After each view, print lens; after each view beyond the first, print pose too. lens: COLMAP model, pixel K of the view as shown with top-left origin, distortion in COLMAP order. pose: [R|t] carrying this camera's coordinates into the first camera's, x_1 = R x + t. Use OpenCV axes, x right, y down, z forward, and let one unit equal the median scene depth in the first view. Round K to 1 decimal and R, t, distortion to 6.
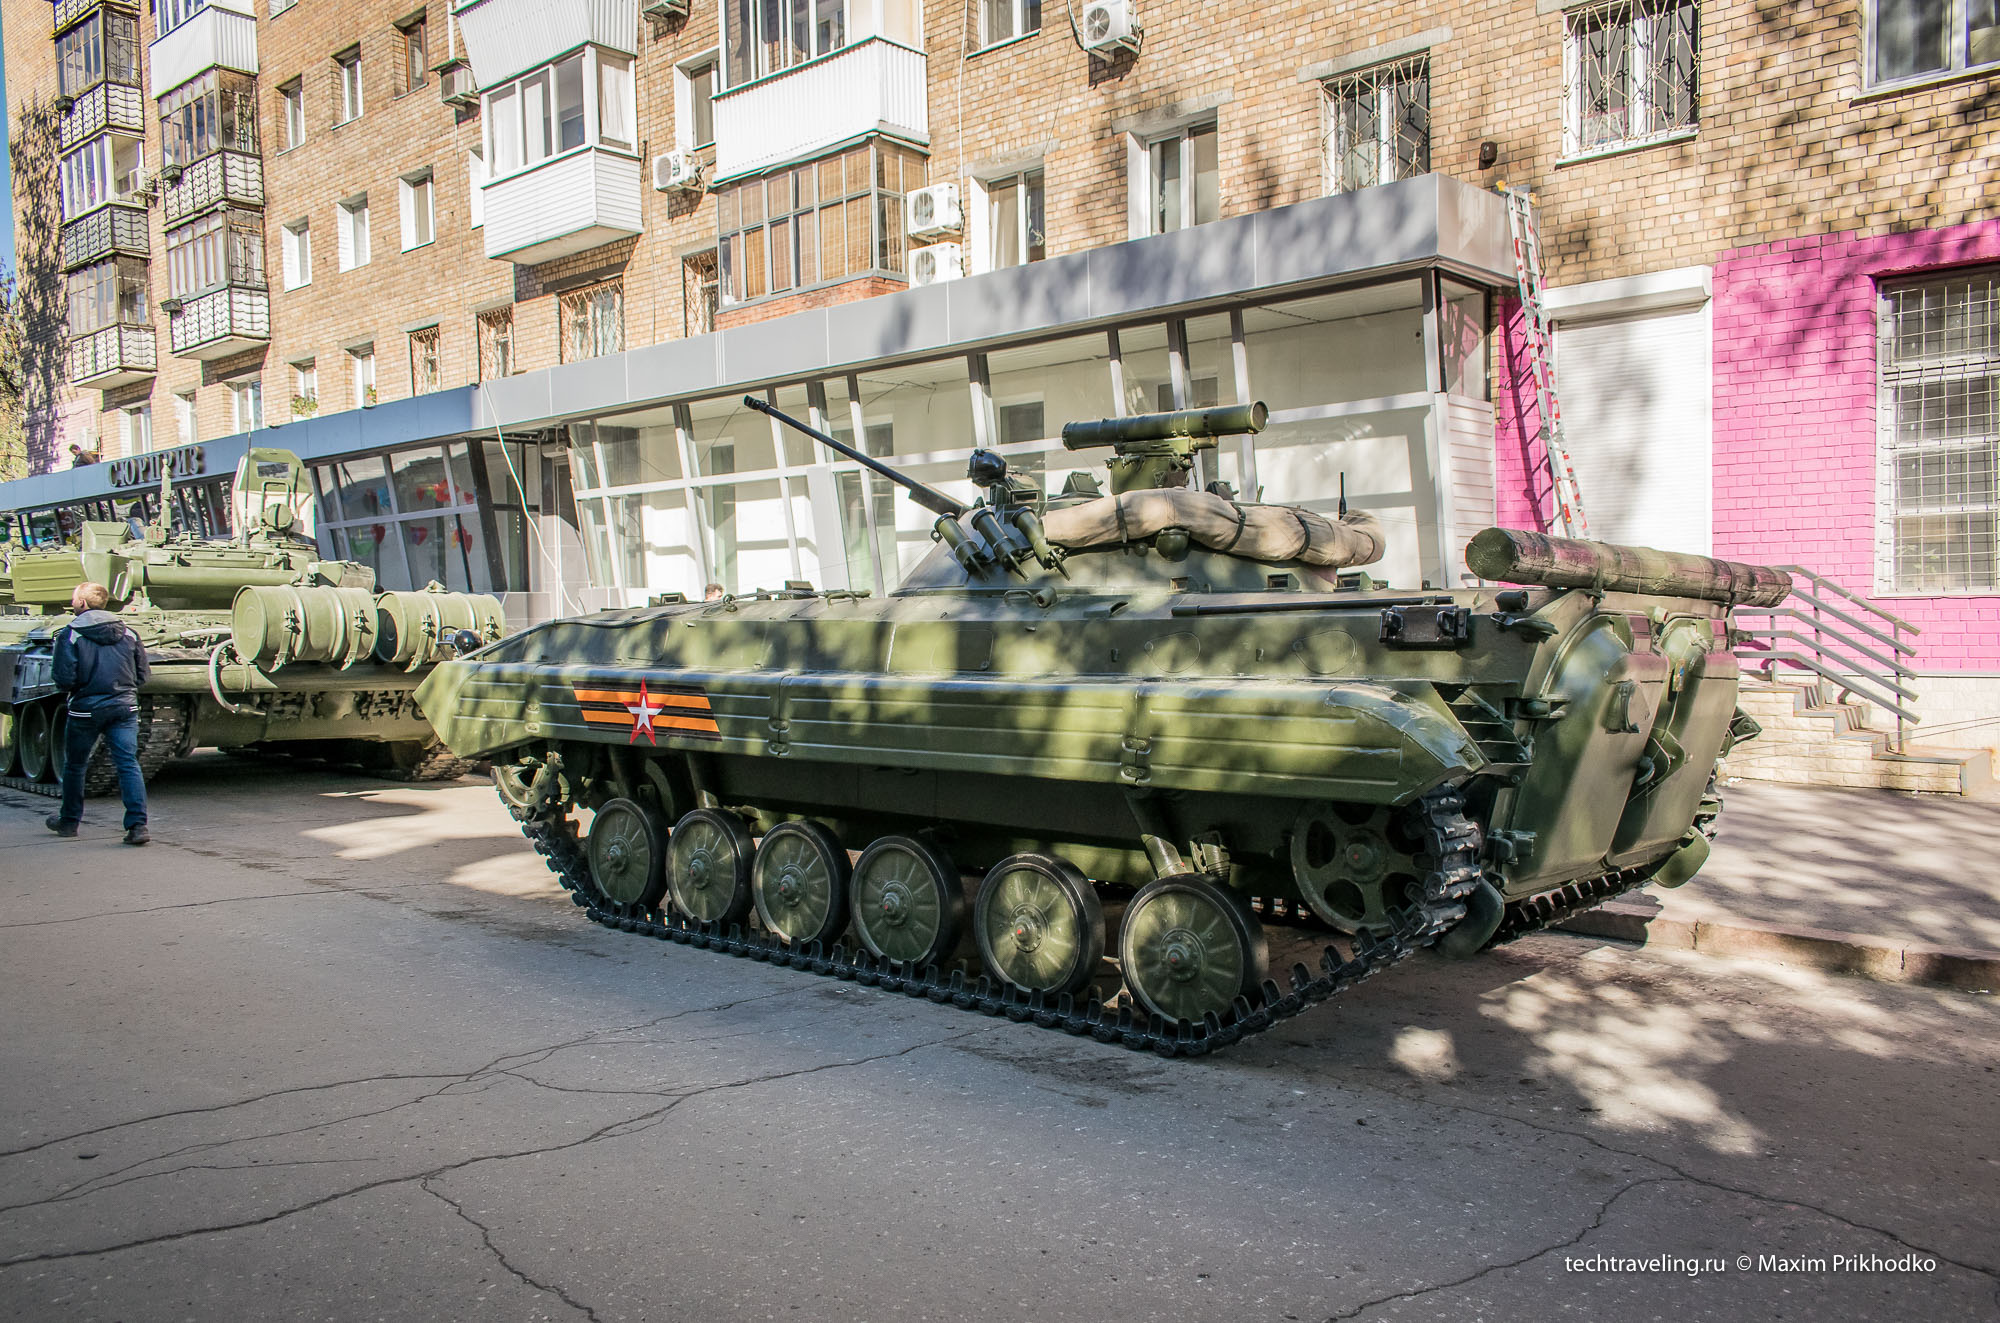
lens RADIAL K [[1541.9, 0, 1000.0], [0, 1541.9, 661.5], [0, 0, 1]] dist [0.006802, 0.007237]
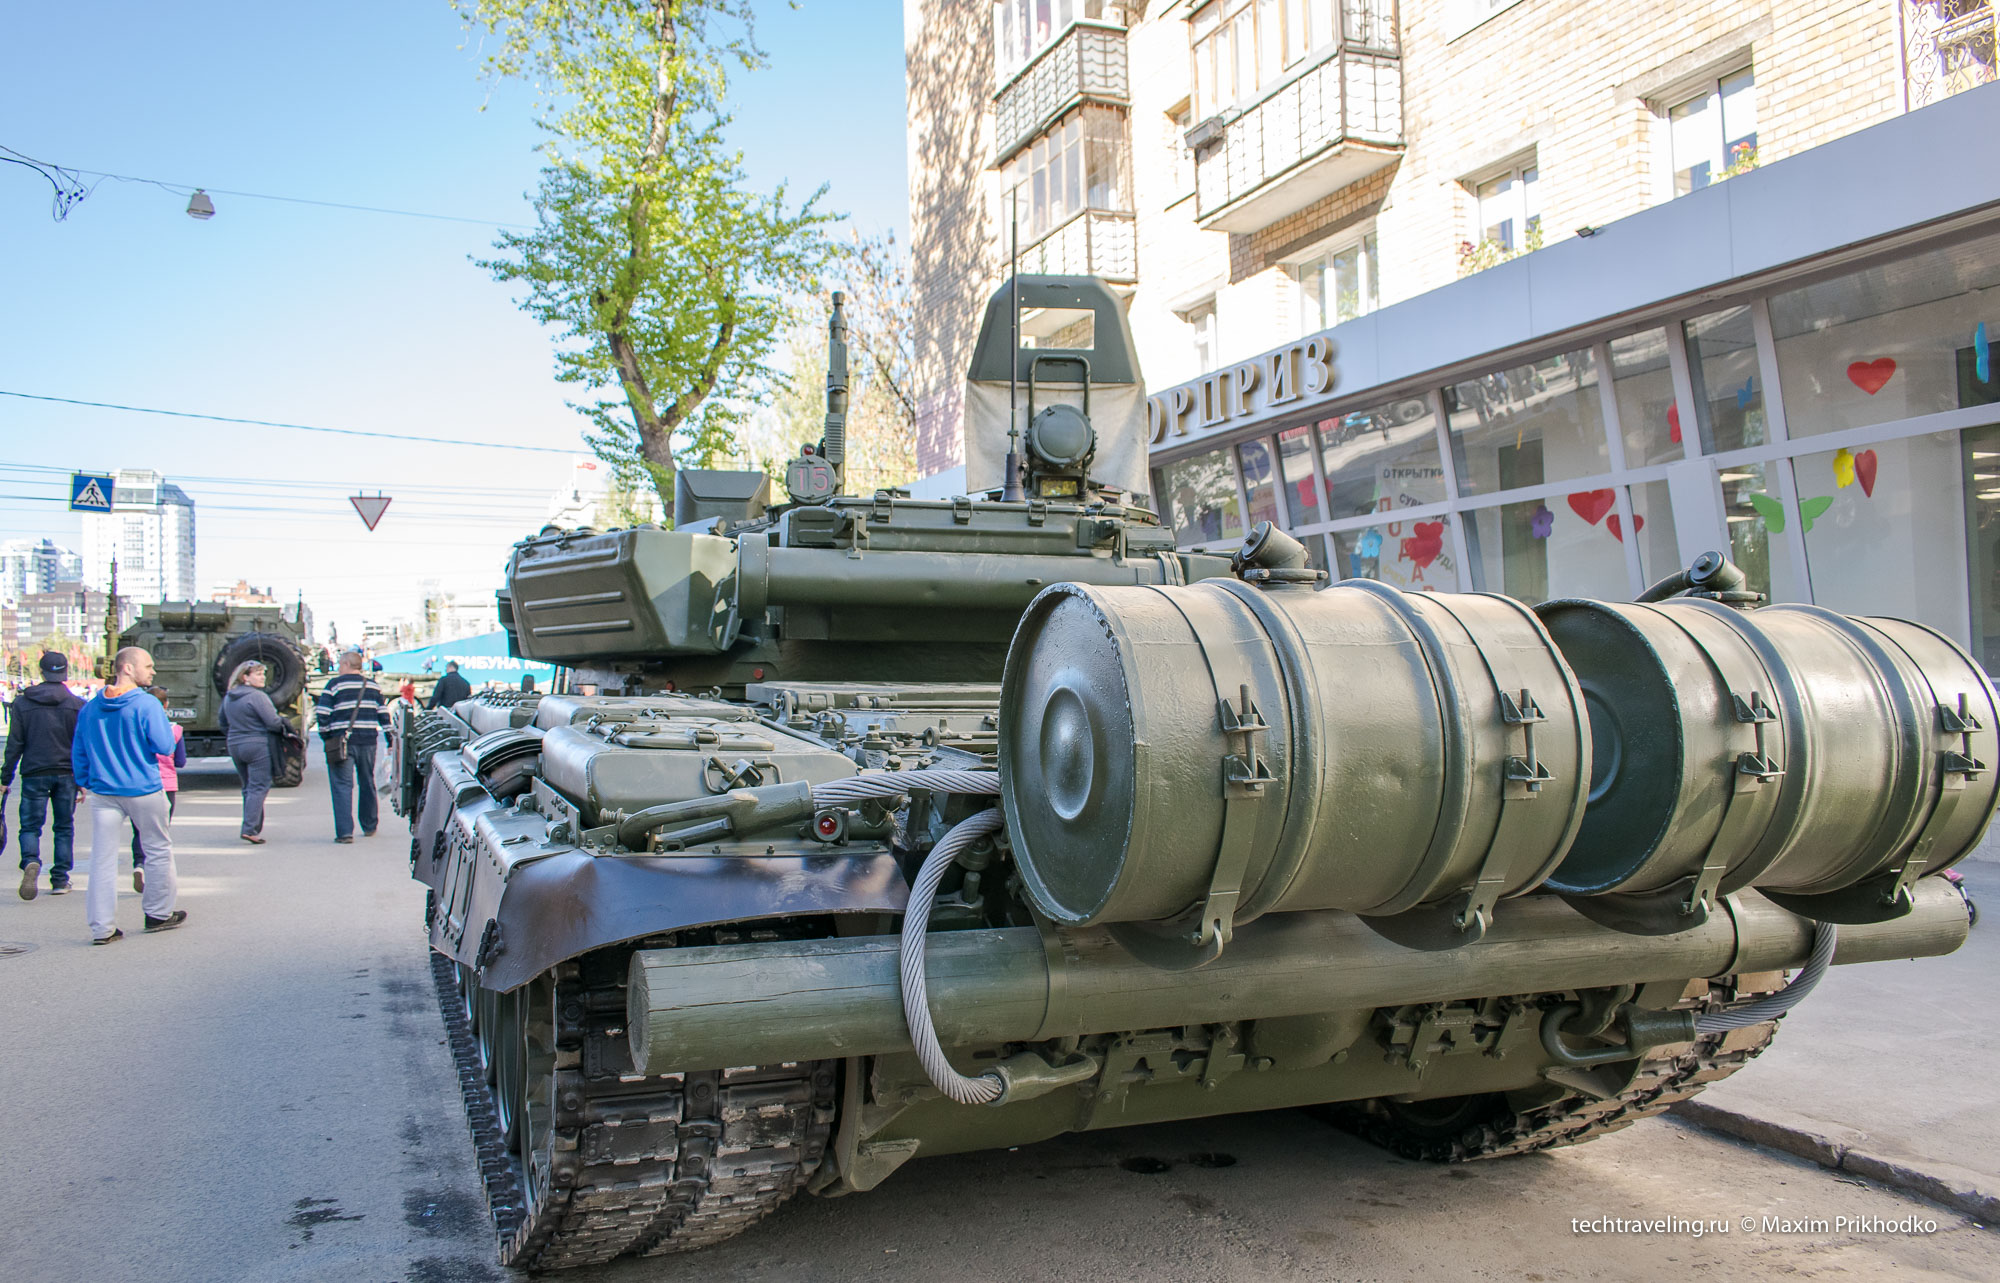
lens RADIAL K [[1385.0, 0, 1000.0], [0, 1385.0, 641.5], [0, 0, 1]] dist [-0.001757, 0.000233]
pose [[0.910237, -0.011016, -0.413941, -0.369682], [-0.006560, 0.999137, -0.041017, -0.019728], [0.414035, 0.040051, 0.909379, 0.478816]]
